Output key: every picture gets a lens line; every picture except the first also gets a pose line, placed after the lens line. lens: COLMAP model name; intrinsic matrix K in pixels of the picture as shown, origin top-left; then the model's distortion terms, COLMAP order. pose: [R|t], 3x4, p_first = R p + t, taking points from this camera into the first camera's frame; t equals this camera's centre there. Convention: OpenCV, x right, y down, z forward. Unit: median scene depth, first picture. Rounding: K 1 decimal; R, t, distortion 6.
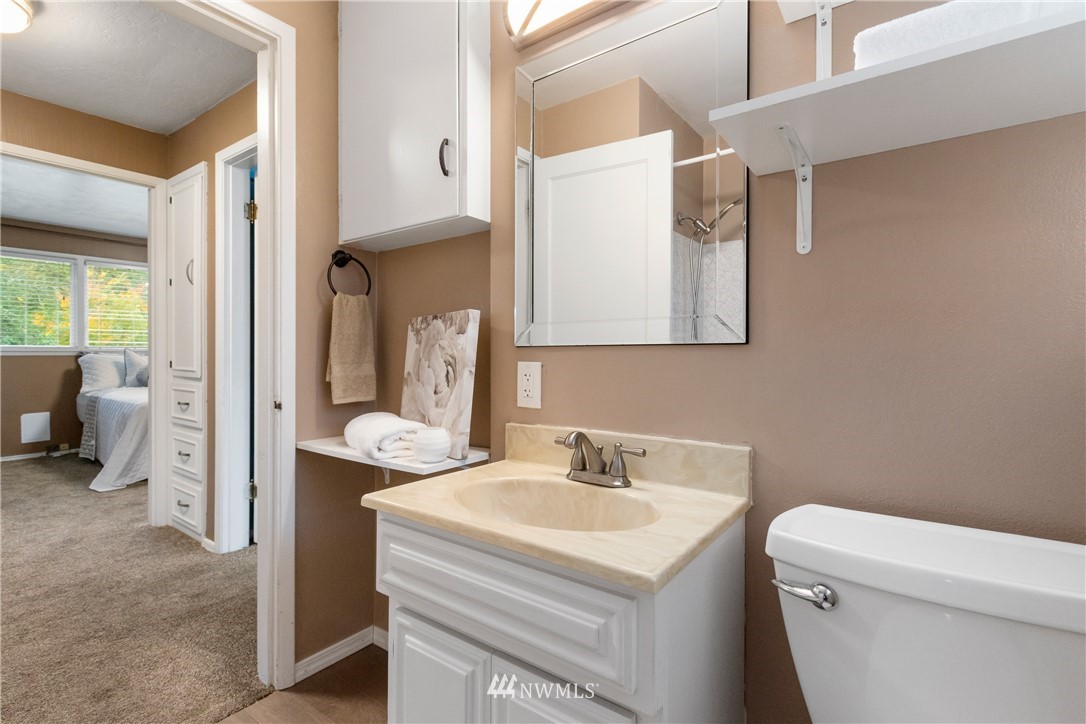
lens RADIAL K [[509.0, 0, 535.9], [0, 509.0, 353.4], [0, 0, 1]] dist [0.001654, -0.000144]
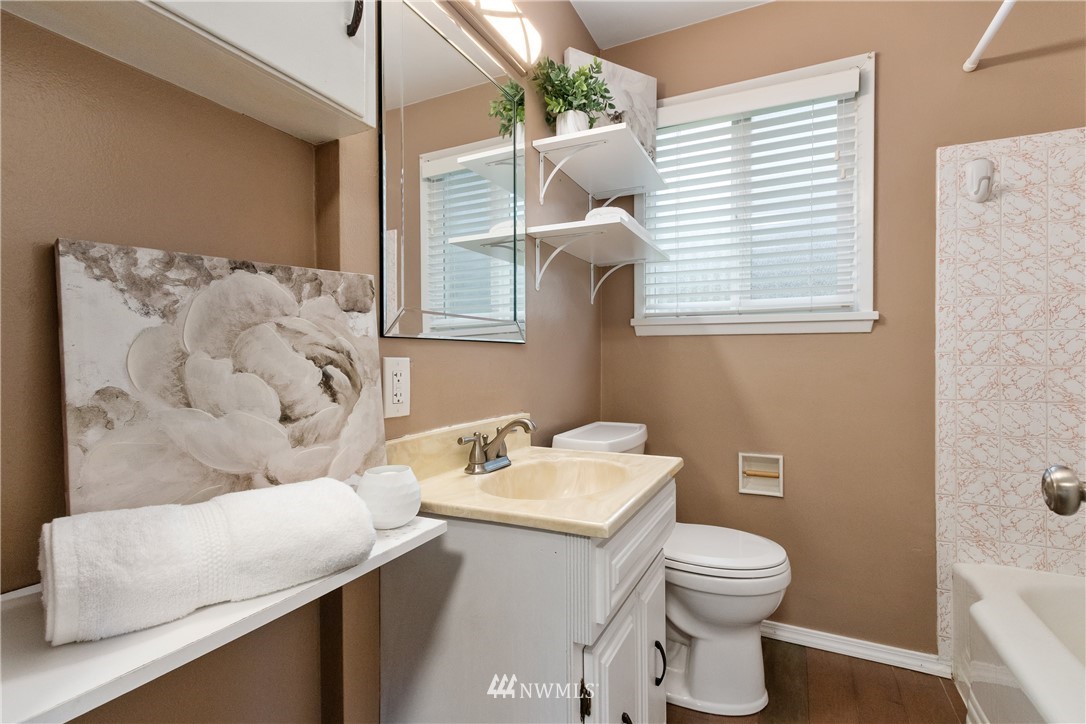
lens RADIAL K [[509.0, 0, 535.9], [0, 509.0, 353.4], [0, 0, 1]] dist [0.001654, -0.000144]
pose [[-0.172601, 0.010752, 0.984933, -0.743532], [0.005230, 0.999936, -0.010000, 0.017671], [-0.984978, 0.003425, -0.172646, 0.849816]]
